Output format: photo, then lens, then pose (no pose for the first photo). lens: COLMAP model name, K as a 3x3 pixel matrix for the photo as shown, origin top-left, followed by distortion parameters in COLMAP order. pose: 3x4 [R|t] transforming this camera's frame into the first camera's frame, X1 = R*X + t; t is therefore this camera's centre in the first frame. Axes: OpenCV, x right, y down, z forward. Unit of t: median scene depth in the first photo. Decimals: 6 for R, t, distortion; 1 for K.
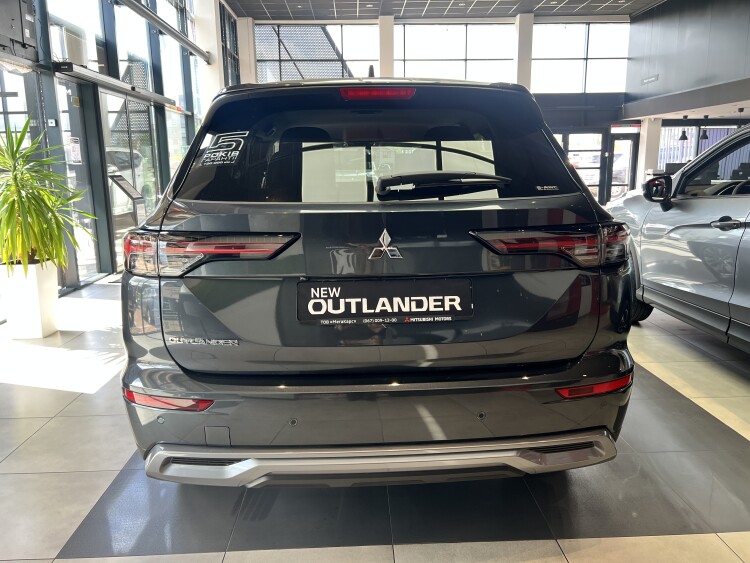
lens RADIAL K [[573.5, 0, 376.9], [0, 573.5, 280.0], [0, 0, 1]] dist [0.029802, -0.025627]
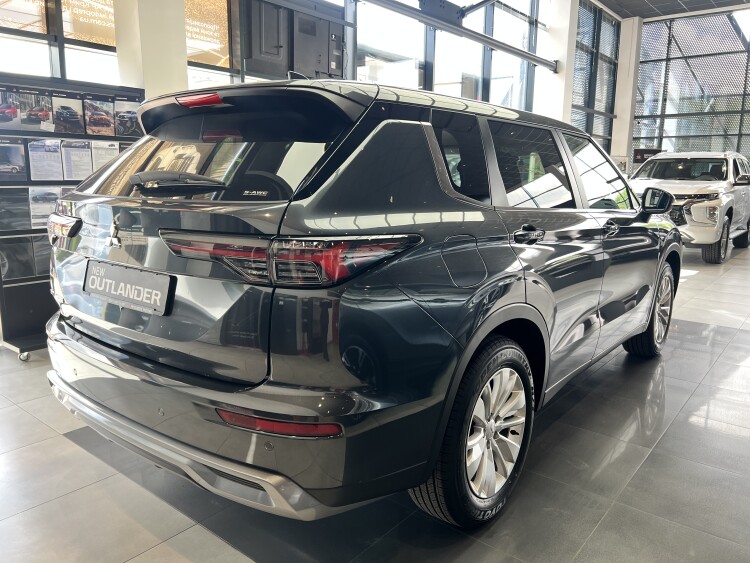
lens RADIAL K [[573.5, 0, 375.7], [0, 573.5, 282.0], [0, 0, 1]] dist [0.029802, -0.025627]
pose [[0.746963, 0.141615, -0.649608, 0.180337], [-0.151013, 0.987653, 0.041664, -0.014960], [0.647488, 0.066977, 0.759126, 0.075362]]
